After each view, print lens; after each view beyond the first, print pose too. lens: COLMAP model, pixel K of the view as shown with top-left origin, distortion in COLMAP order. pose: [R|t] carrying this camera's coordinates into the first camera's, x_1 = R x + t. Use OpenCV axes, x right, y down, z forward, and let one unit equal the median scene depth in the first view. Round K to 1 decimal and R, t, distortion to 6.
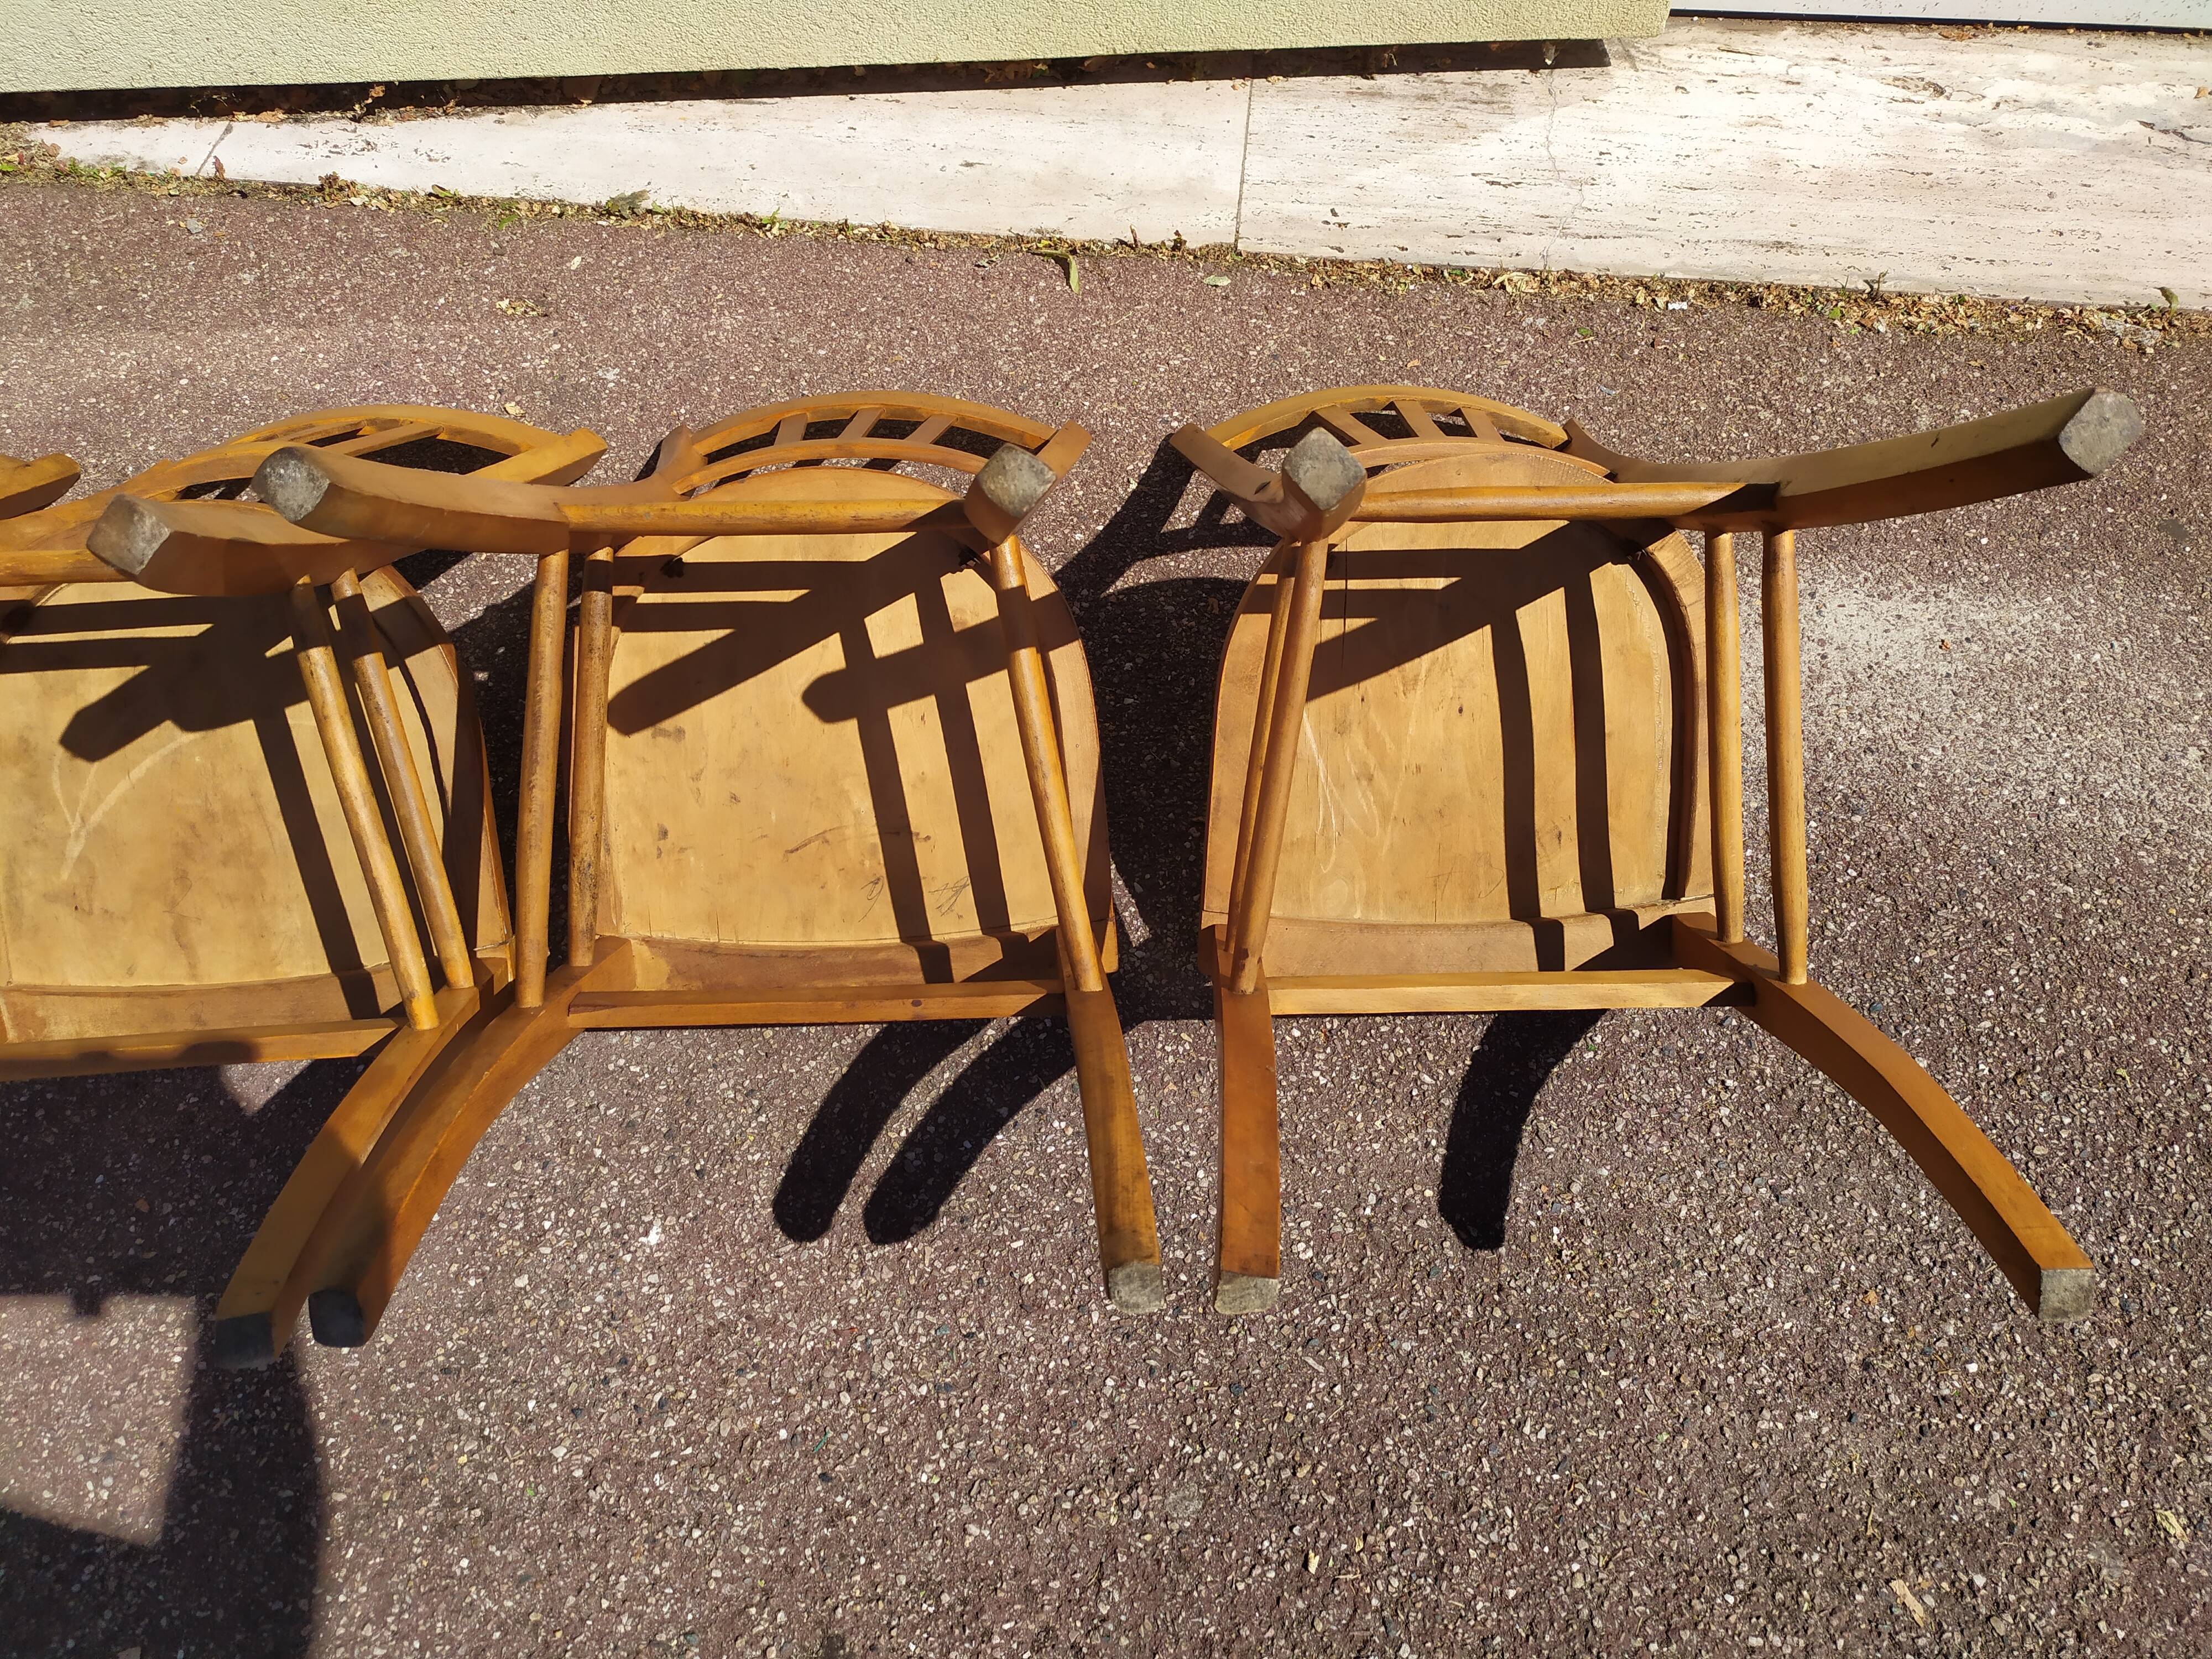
lens RADIAL K [[1674.8, 0, 1135.9], [0, 1674.8, 845.1], [0, 0, 1]] dist [0.058310, -0.061848]
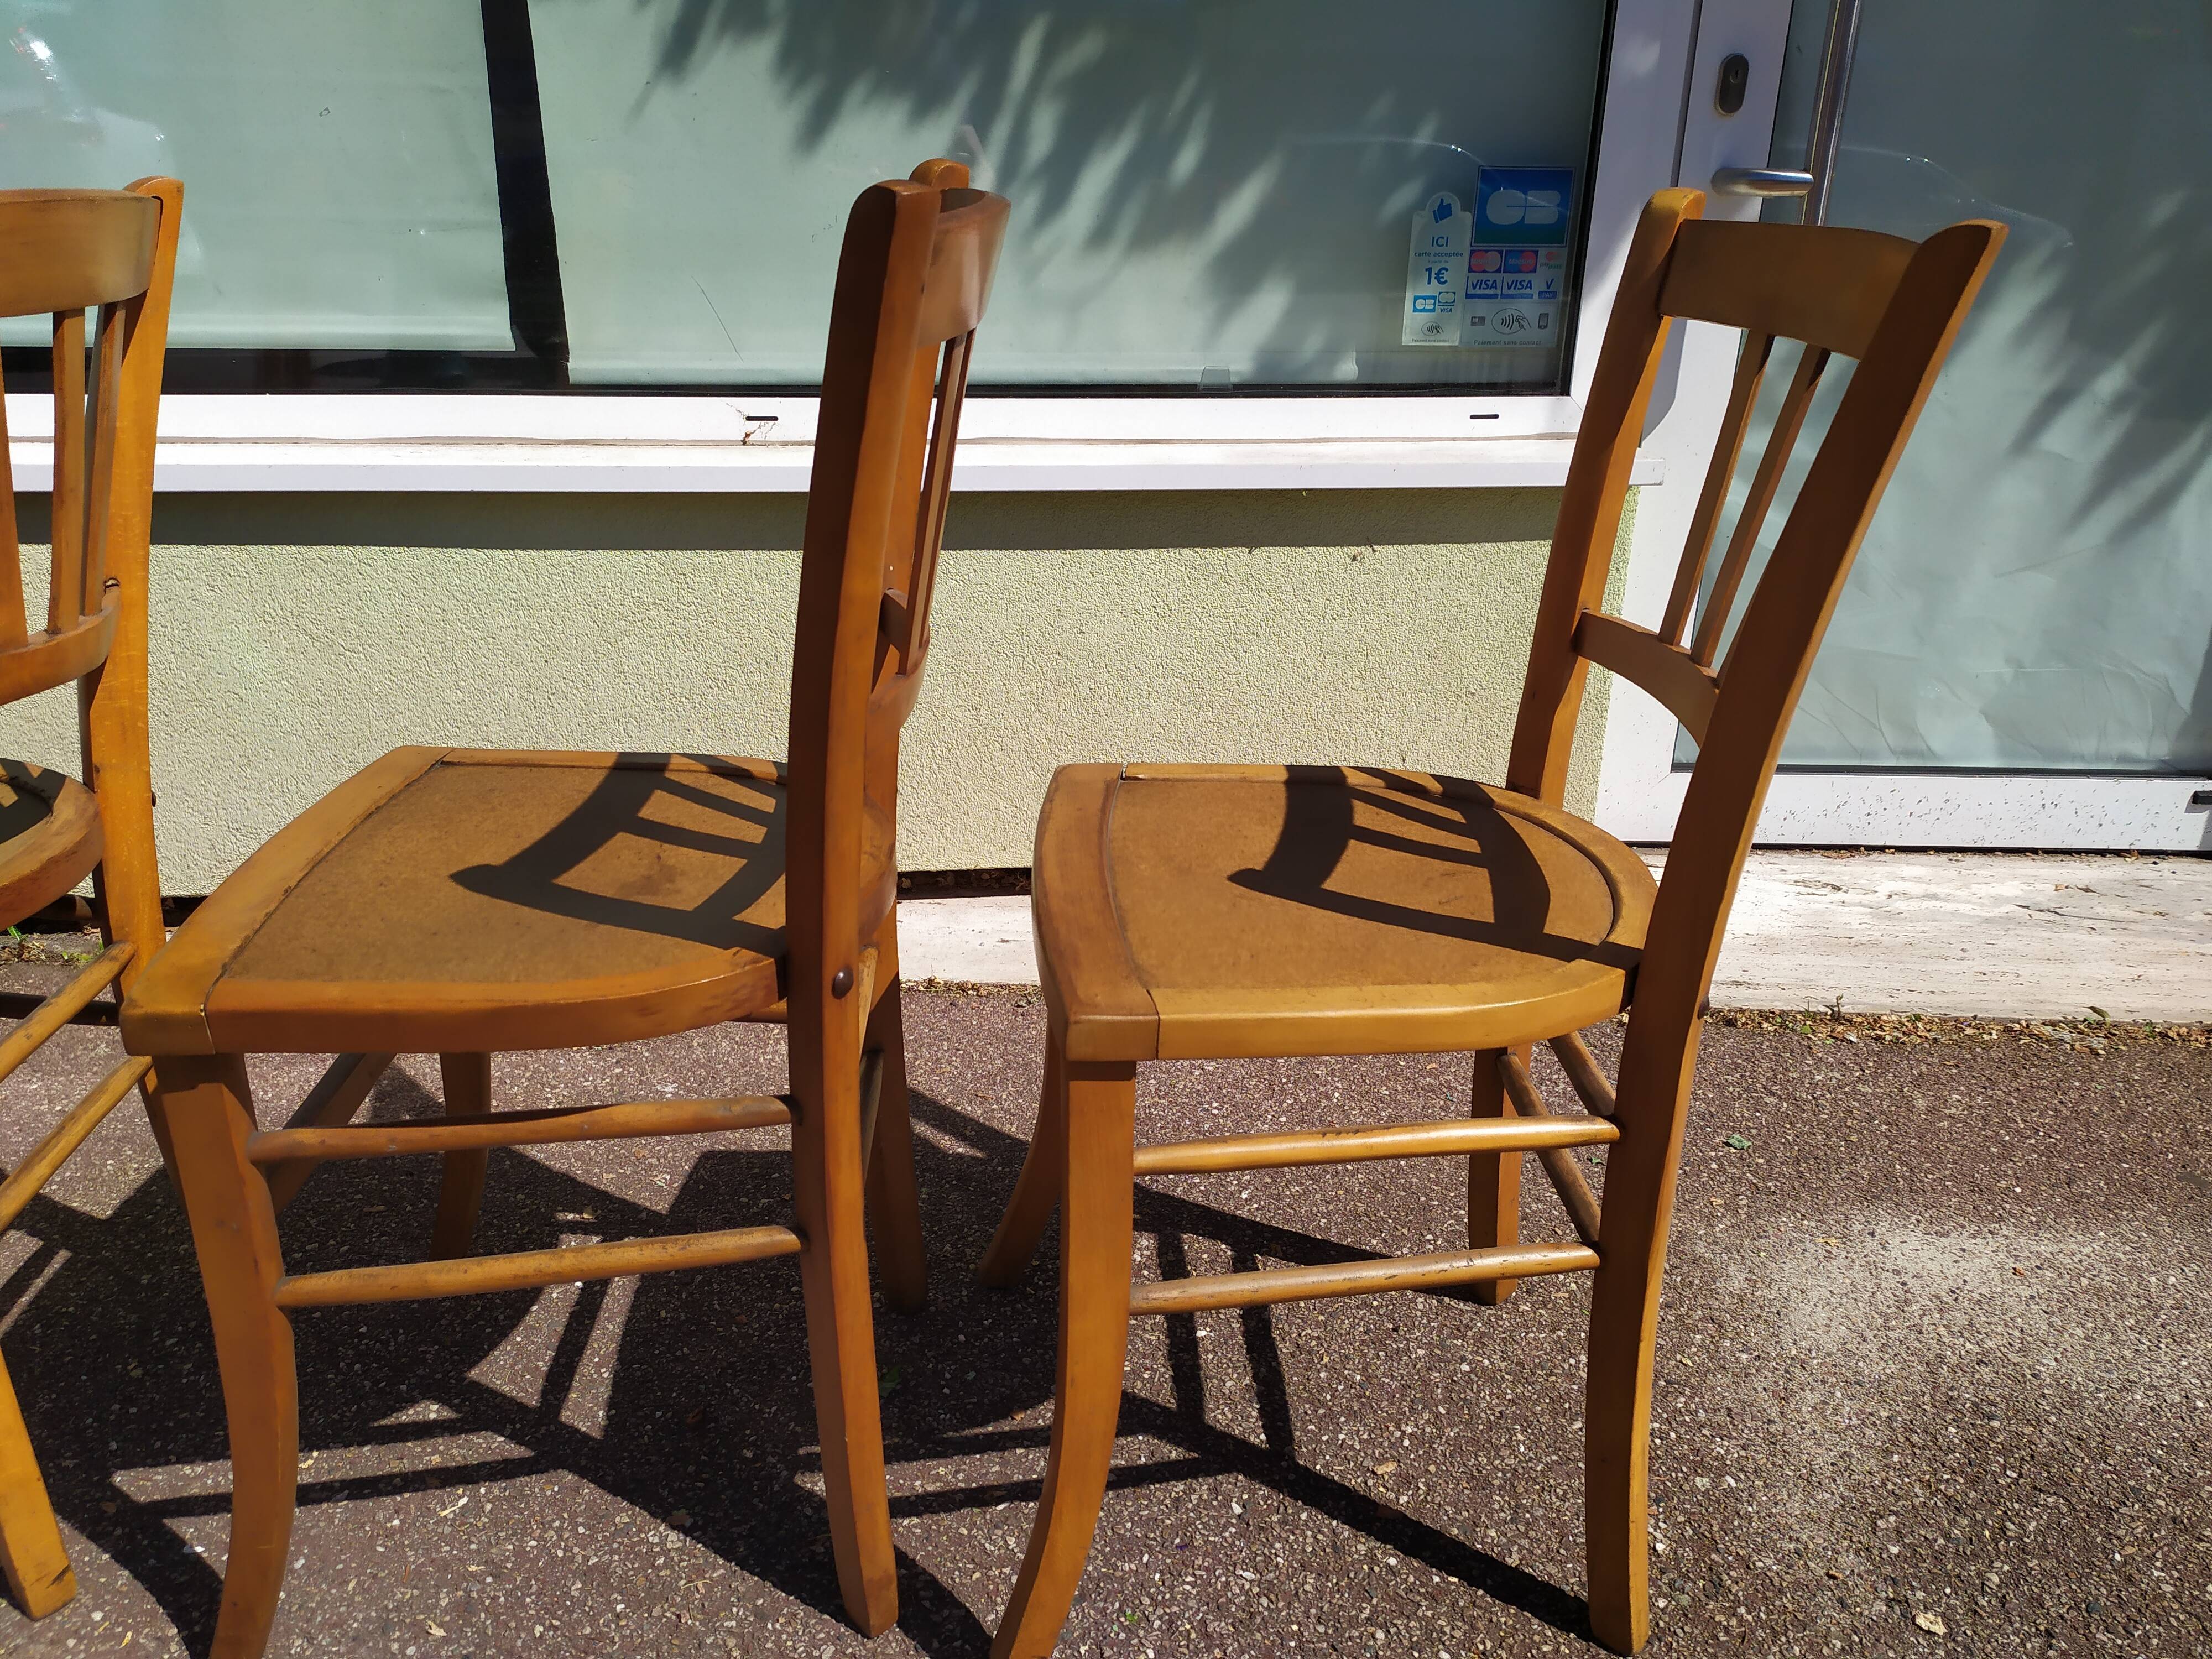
lens RADIAL K [[1666.4, 0, 1140.4], [0, 1666.4, 859.1], [0, 0, 1]] dist [0.056973, -0.058685]
pose [[0.998542, -0.013907, 0.052165, -0.095061], [0.040863, 0.826149, -0.561967, 0.249756], [-0.035281, 0.563279, 0.825513, 0.080490]]
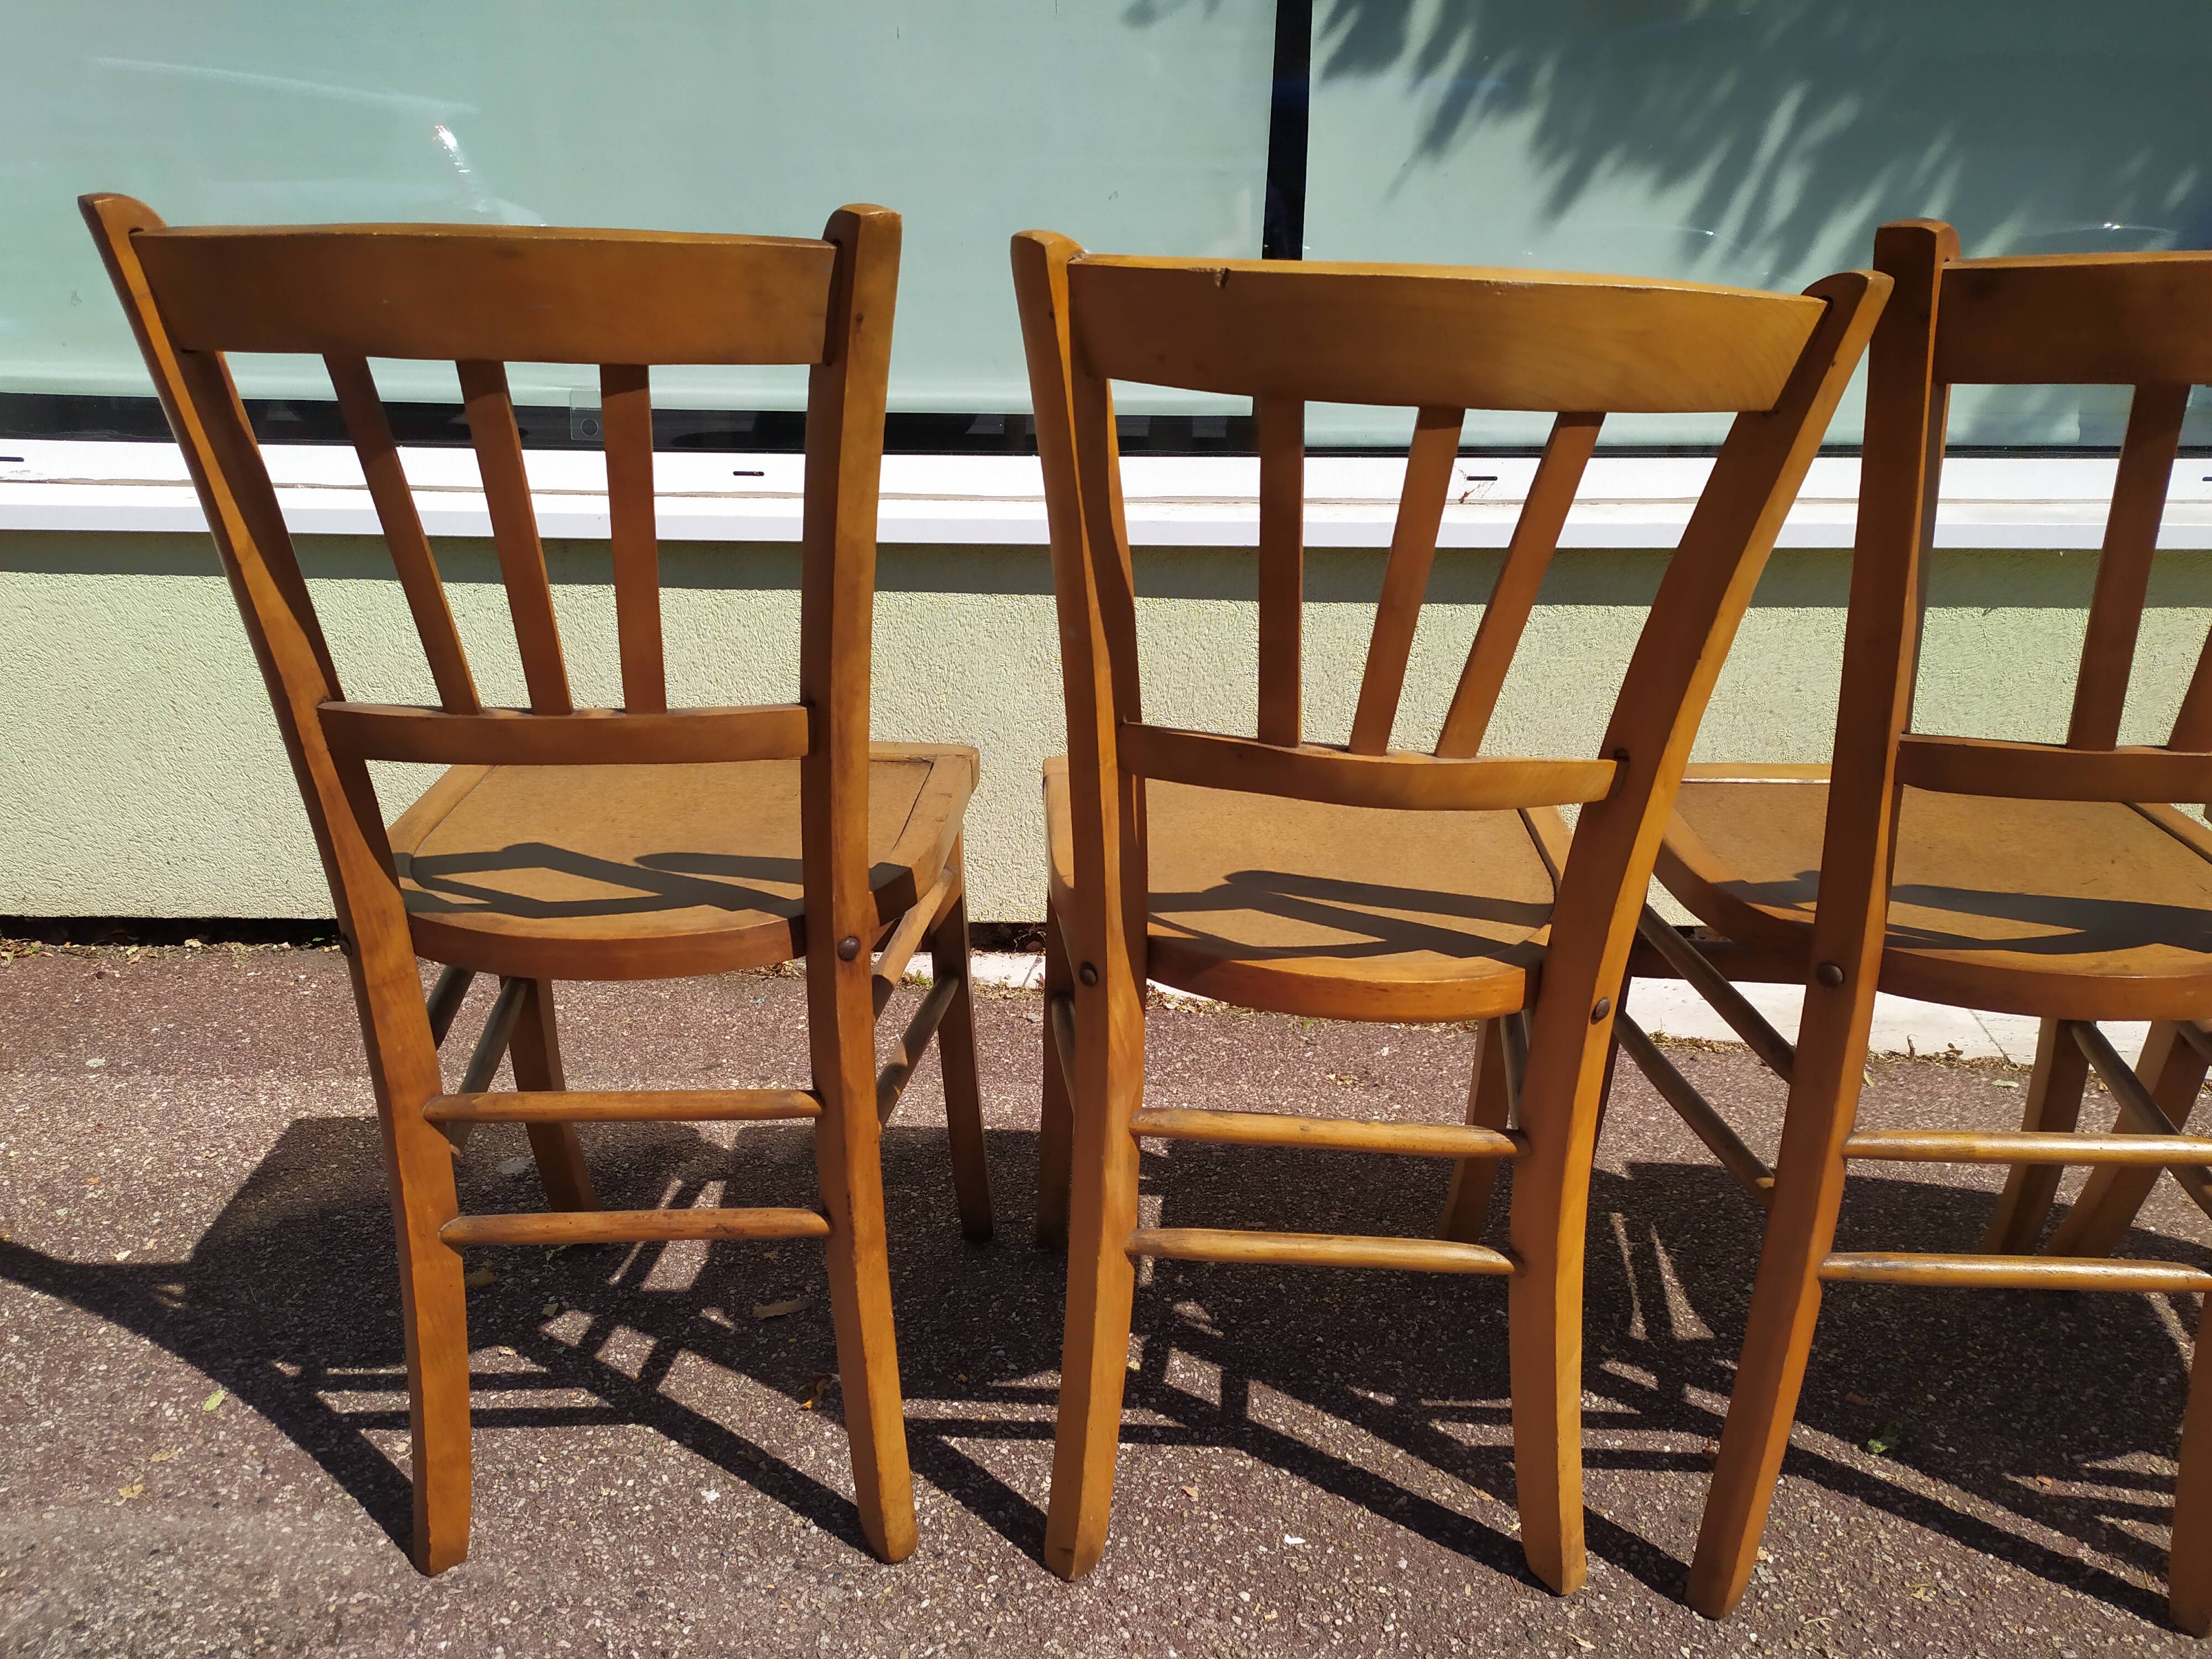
lens RADIAL K [[1666.4, 0, 1095.0], [0, 1666.4, 853.5], [0, 0, 1]] dist [0.056973, -0.058685]
pose [[0.997564, 0.022355, -0.066073, -0.608227], [-0.057600, 0.798258, -0.599555, 0.287061], [0.039340, 0.601901, 0.797601, 0.073974]]
